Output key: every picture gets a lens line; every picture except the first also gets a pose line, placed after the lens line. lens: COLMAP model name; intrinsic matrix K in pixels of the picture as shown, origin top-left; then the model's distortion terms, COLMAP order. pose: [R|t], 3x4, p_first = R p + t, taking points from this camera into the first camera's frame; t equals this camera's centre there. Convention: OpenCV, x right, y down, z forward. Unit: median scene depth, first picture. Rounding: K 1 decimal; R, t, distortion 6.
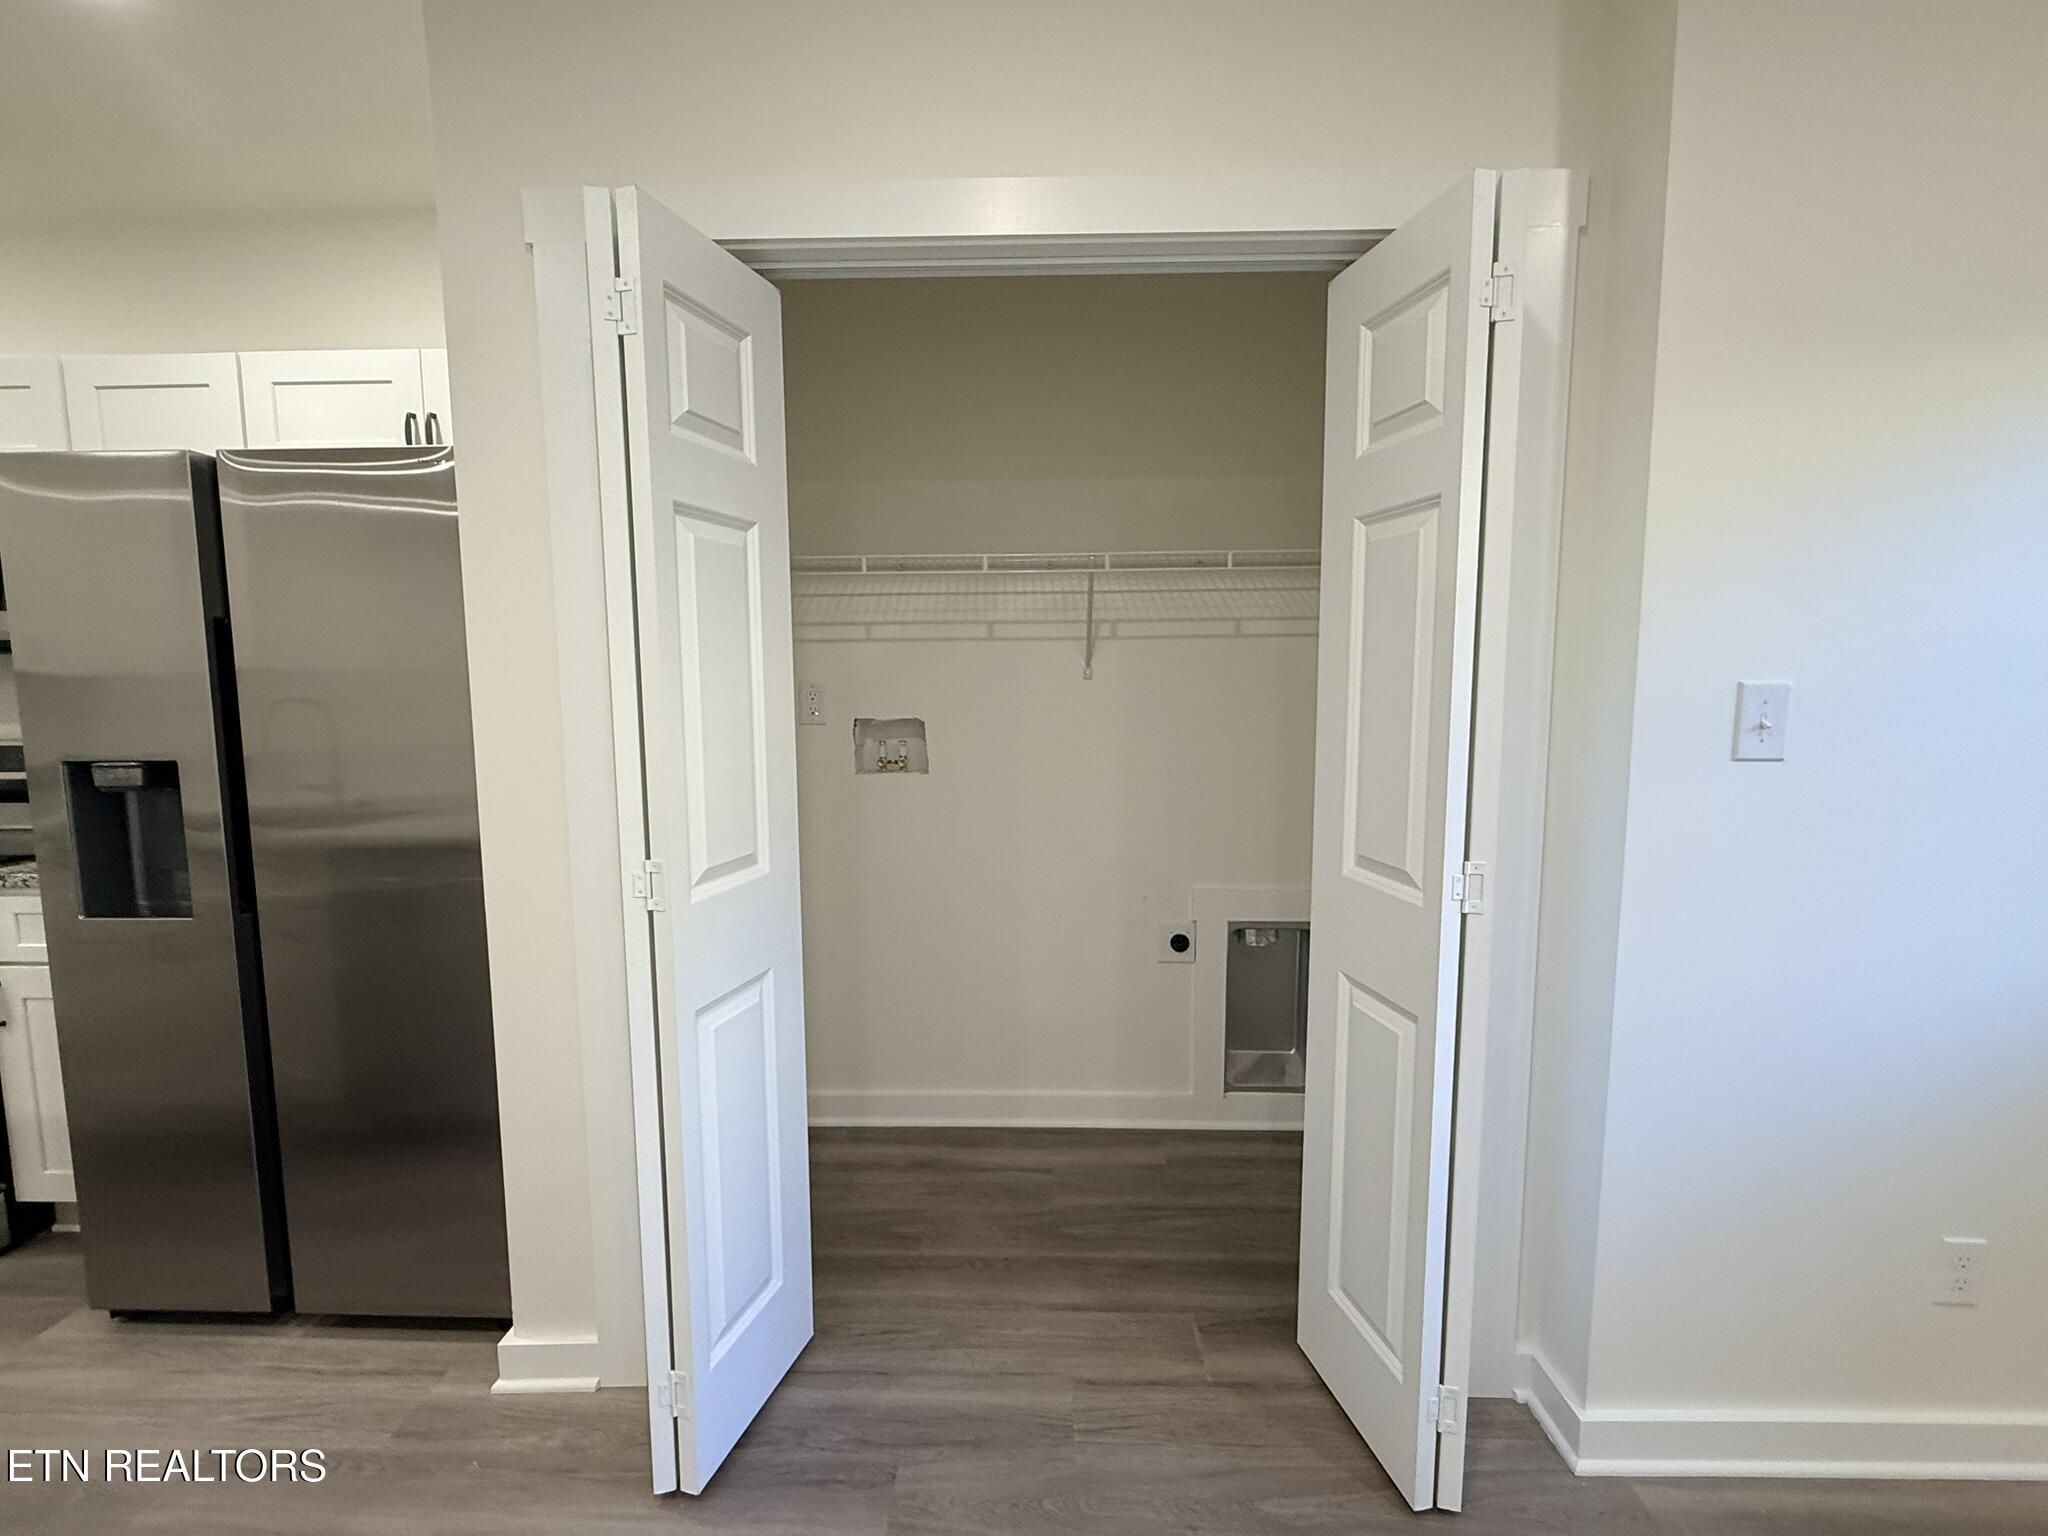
lens RADIAL K [[914.3, 0, 1016.1], [0, 914.3, 765.2], [0, 0, 1]] dist [0.002972, 0.000762]
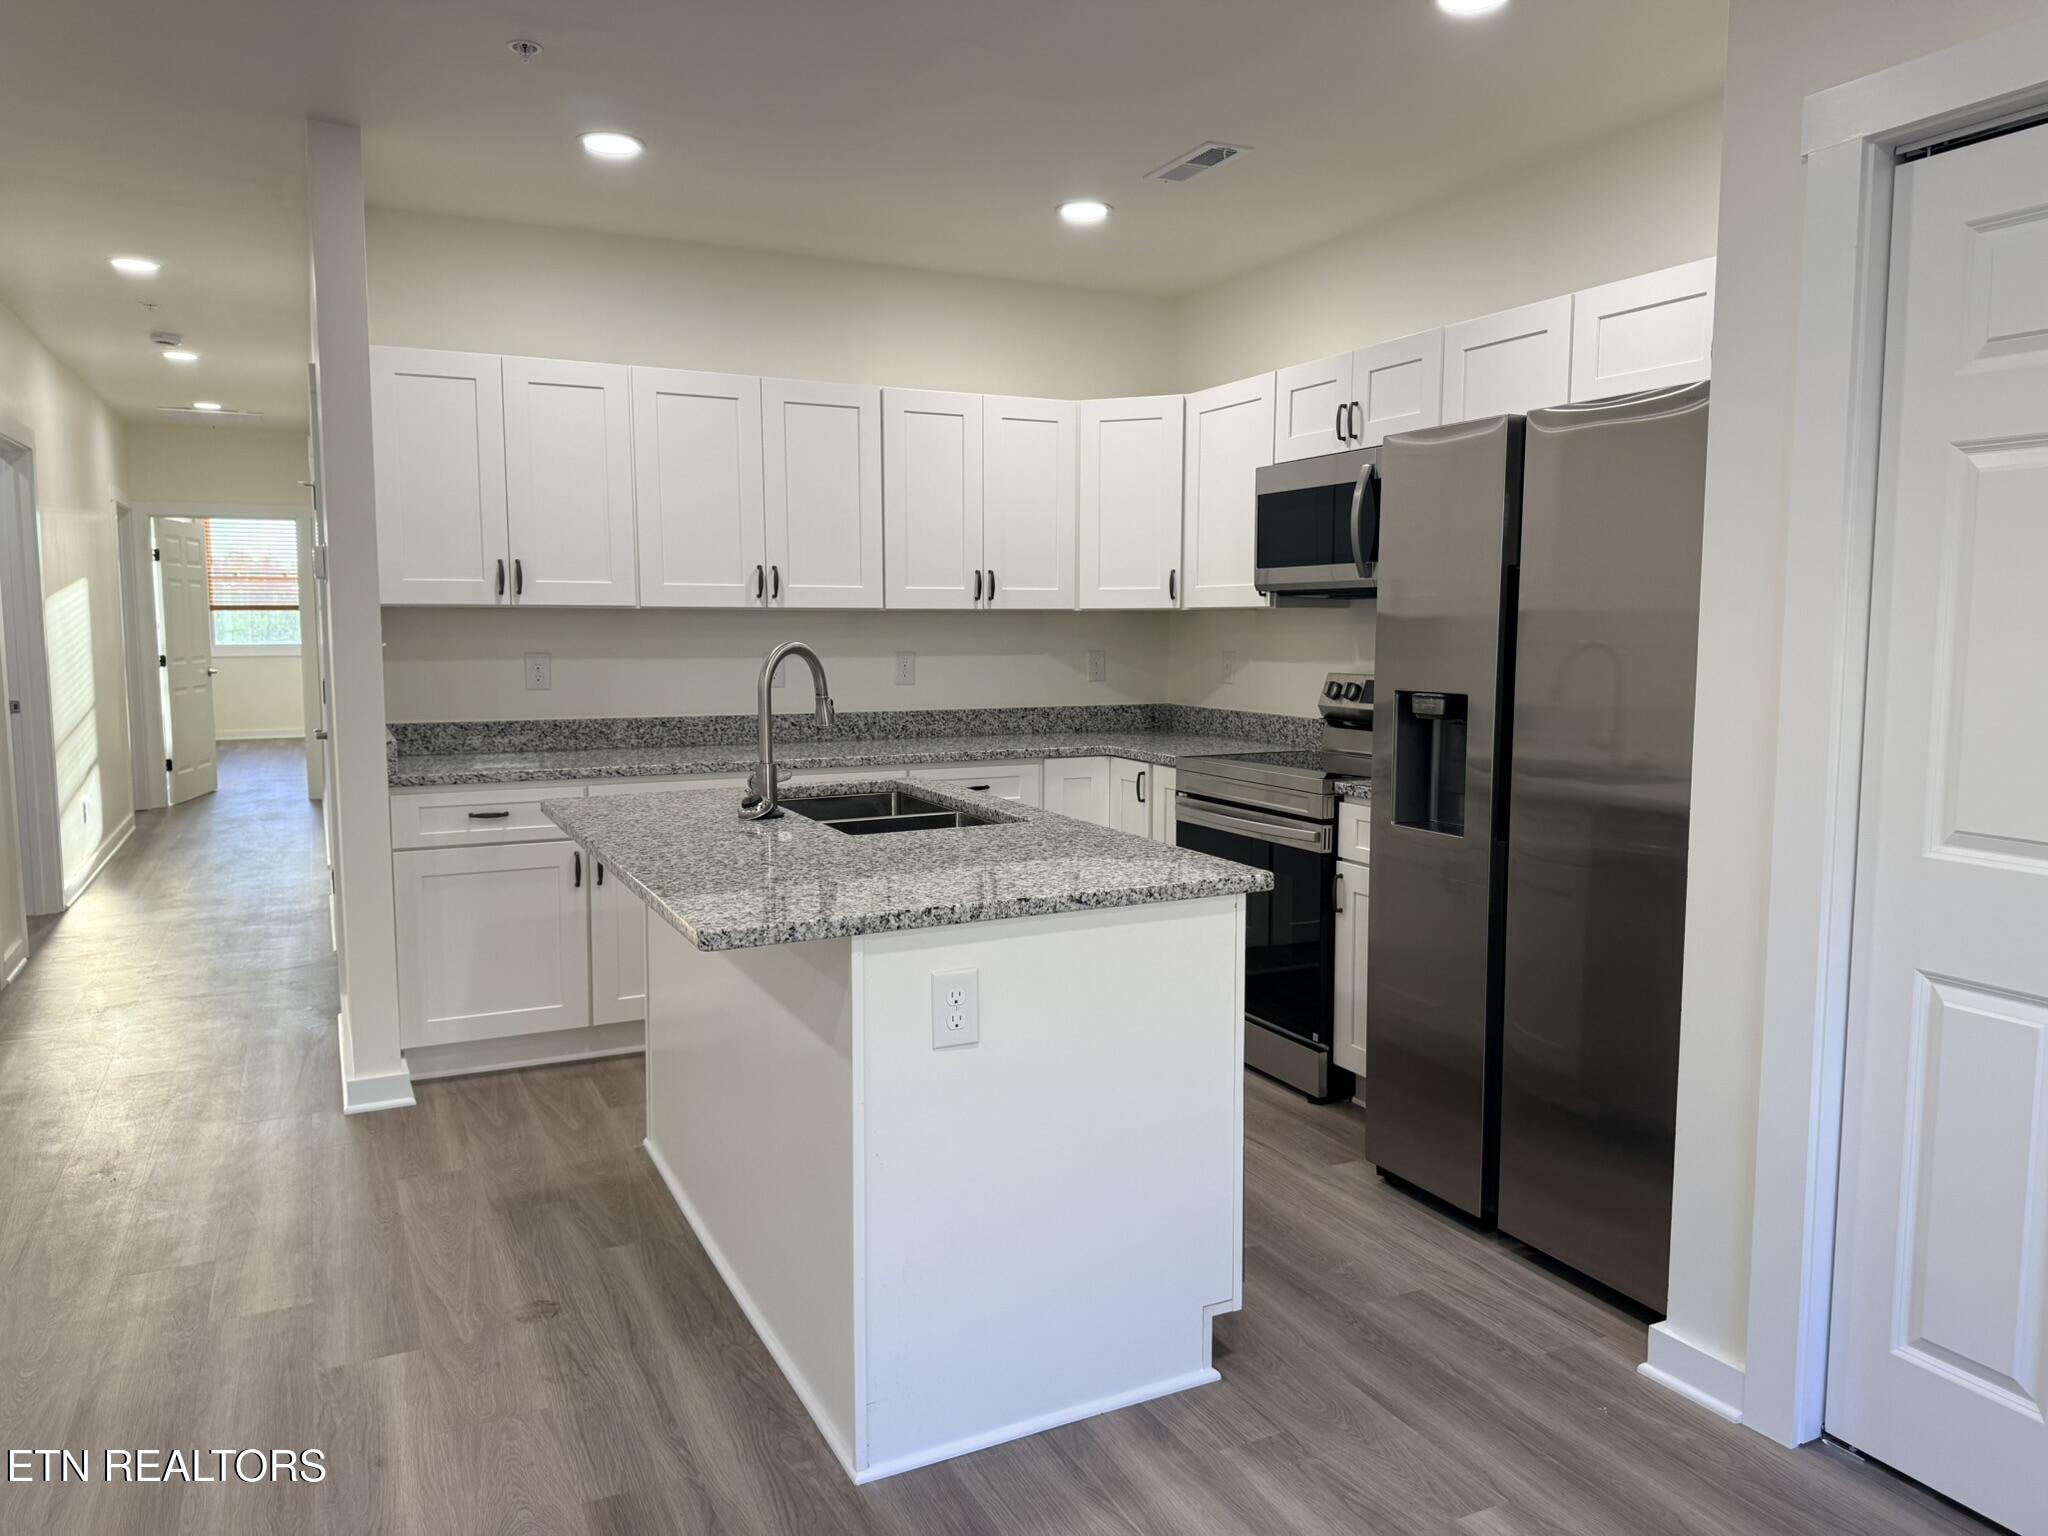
lens RADIAL K [[1436.4, 0, 1024.0], [0, 1436.4, 768.0], [0, 0, 1]] dist [0.092621, -0.146927]
pose [[0.469584, 0.096929, -0.877551, 0.377151], [-0.095828, 0.993679, 0.058478, 0.032937], [0.877672, 0.056634, 0.475904, -0.300557]]
